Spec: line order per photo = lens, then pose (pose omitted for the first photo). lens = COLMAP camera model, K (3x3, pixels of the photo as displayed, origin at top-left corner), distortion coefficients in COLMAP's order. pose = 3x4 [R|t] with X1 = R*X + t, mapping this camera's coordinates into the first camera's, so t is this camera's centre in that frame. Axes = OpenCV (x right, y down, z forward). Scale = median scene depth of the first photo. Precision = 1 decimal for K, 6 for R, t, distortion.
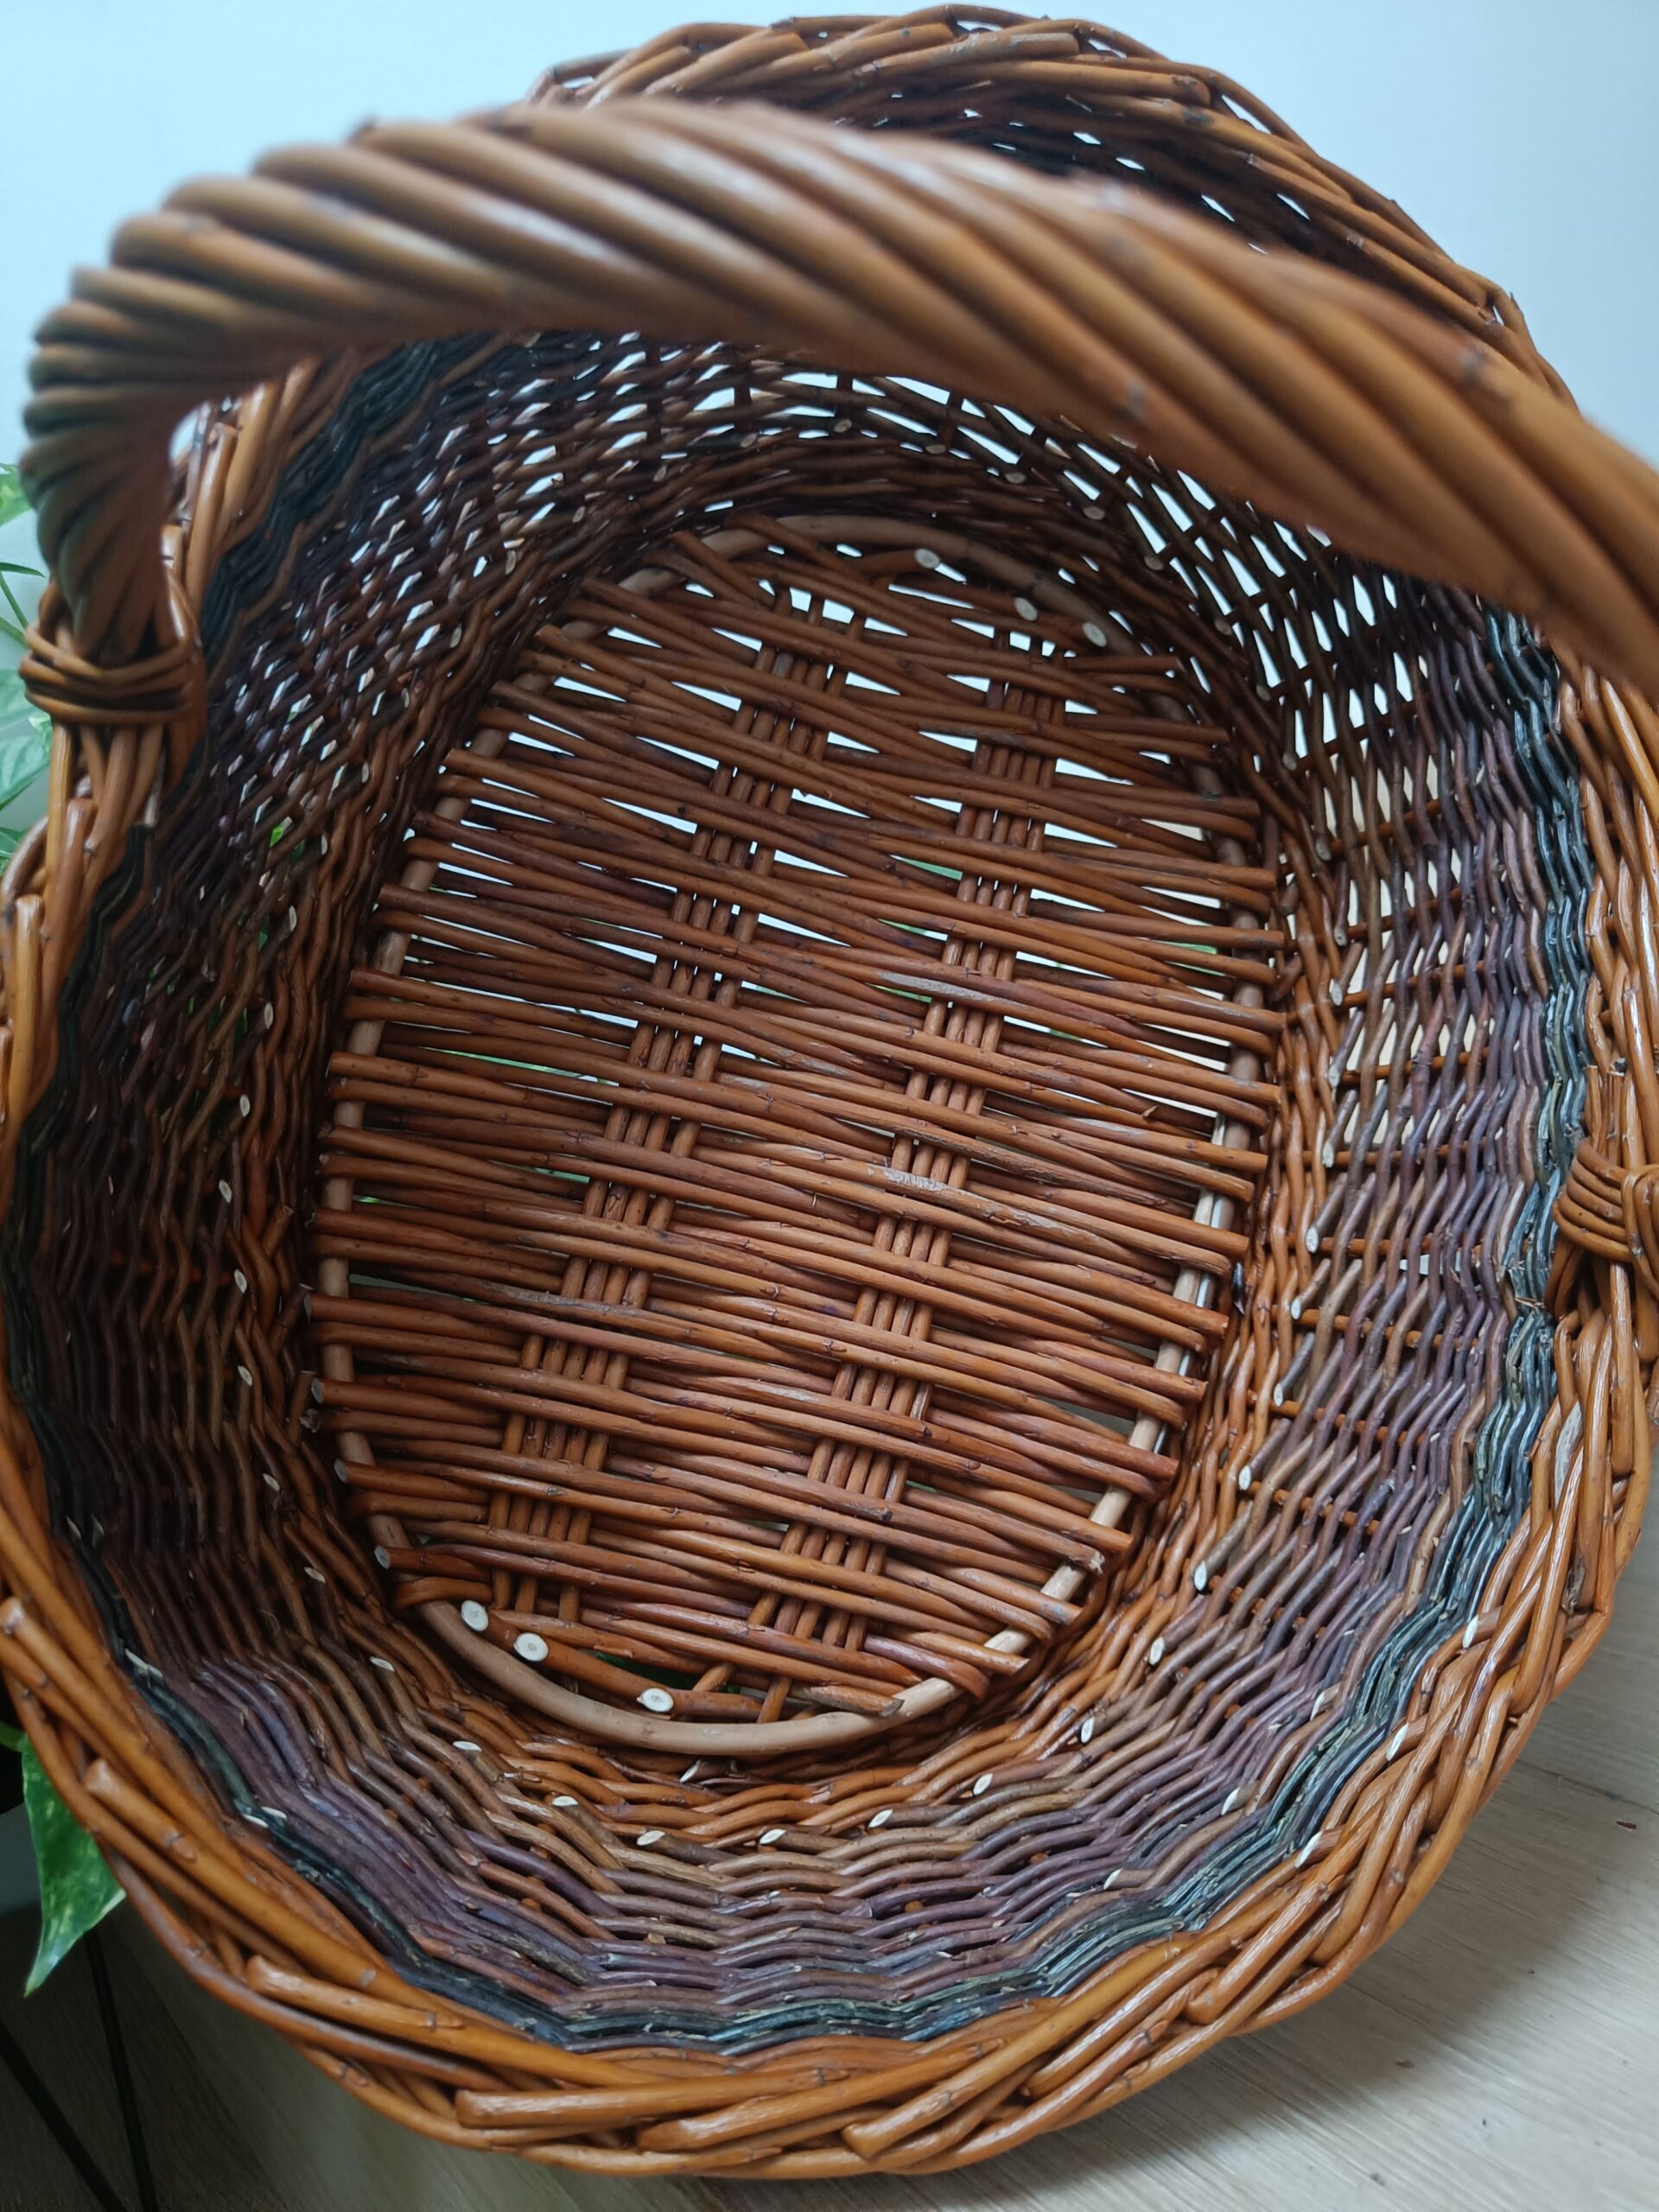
lens RADIAL K [[1614.5, 0, 829.5], [0, 1614.5, 1106.0], [0, 0, 1]] dist [-0.000839, -0.007455]
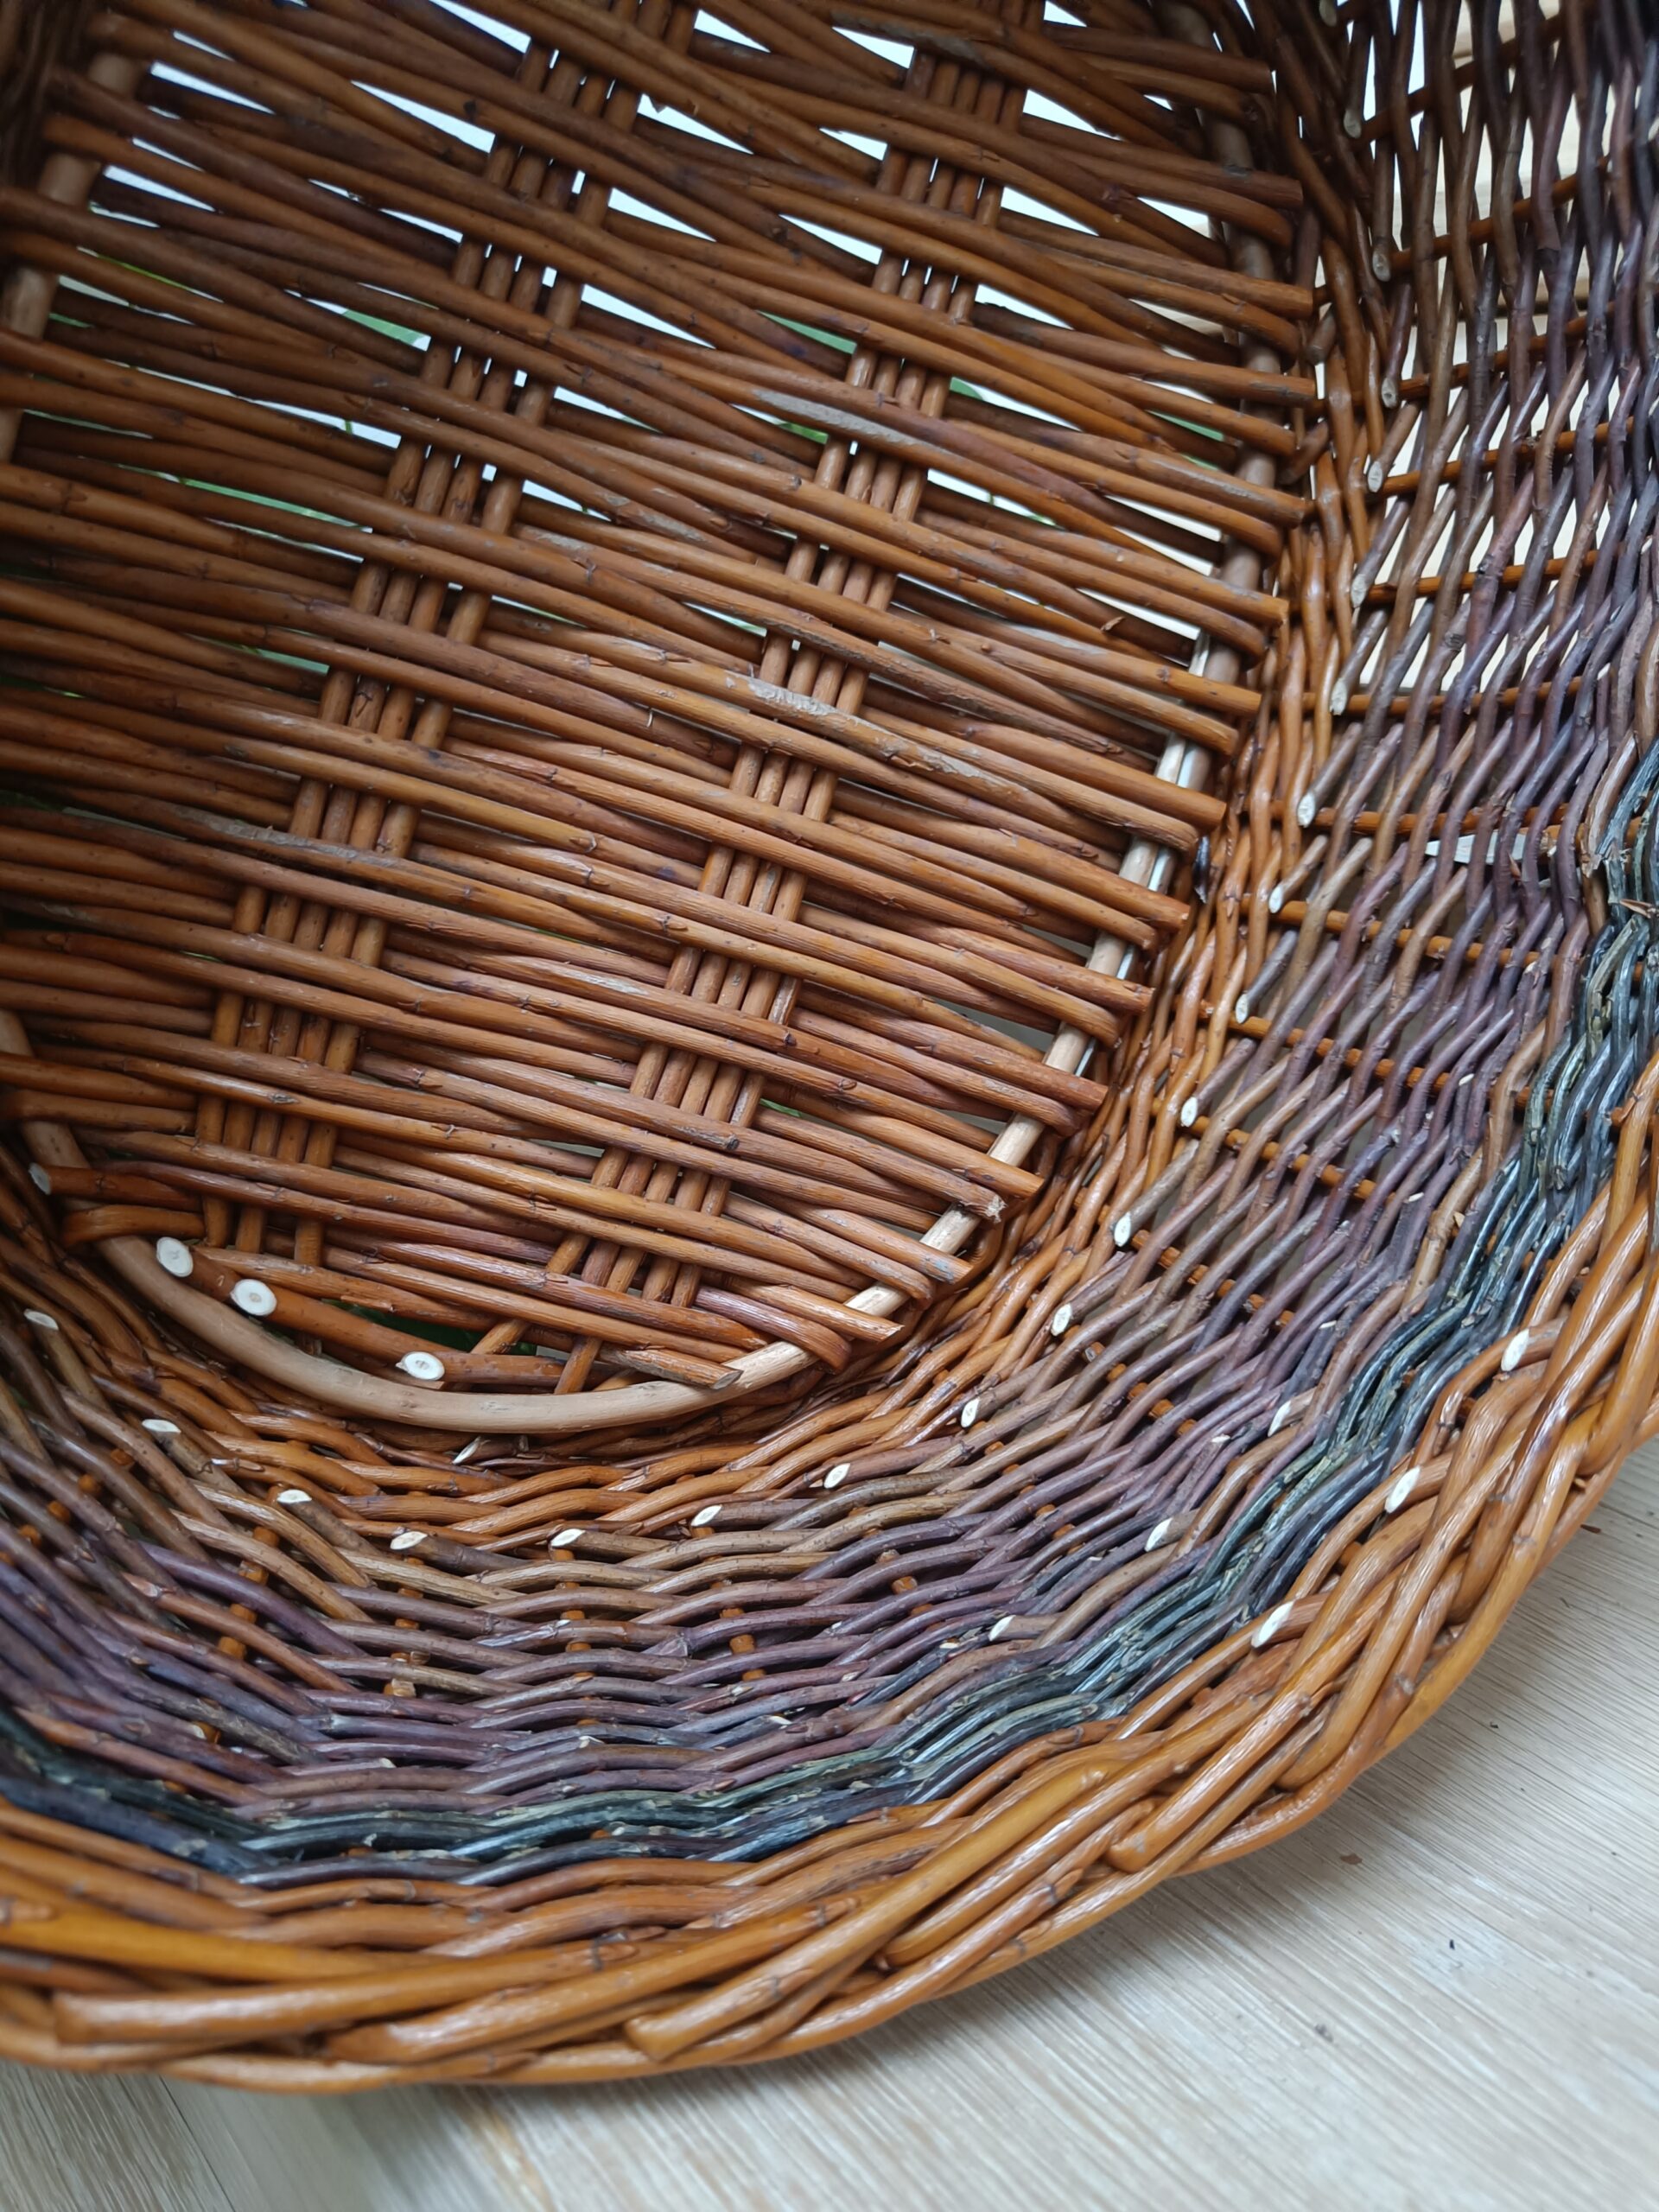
lens RADIAL K [[1629.1, 0, 807.9], [0, 1629.1, 1101.6], [0, 0, 1]] dist [0.074625, -0.128291]
pose [[0.996356, 0.037561, 0.076574, 0.011434], [-0.056135, 0.964728, 0.257195, 0.032544], [-0.064212, -0.260557, 0.963321, 0.256143]]
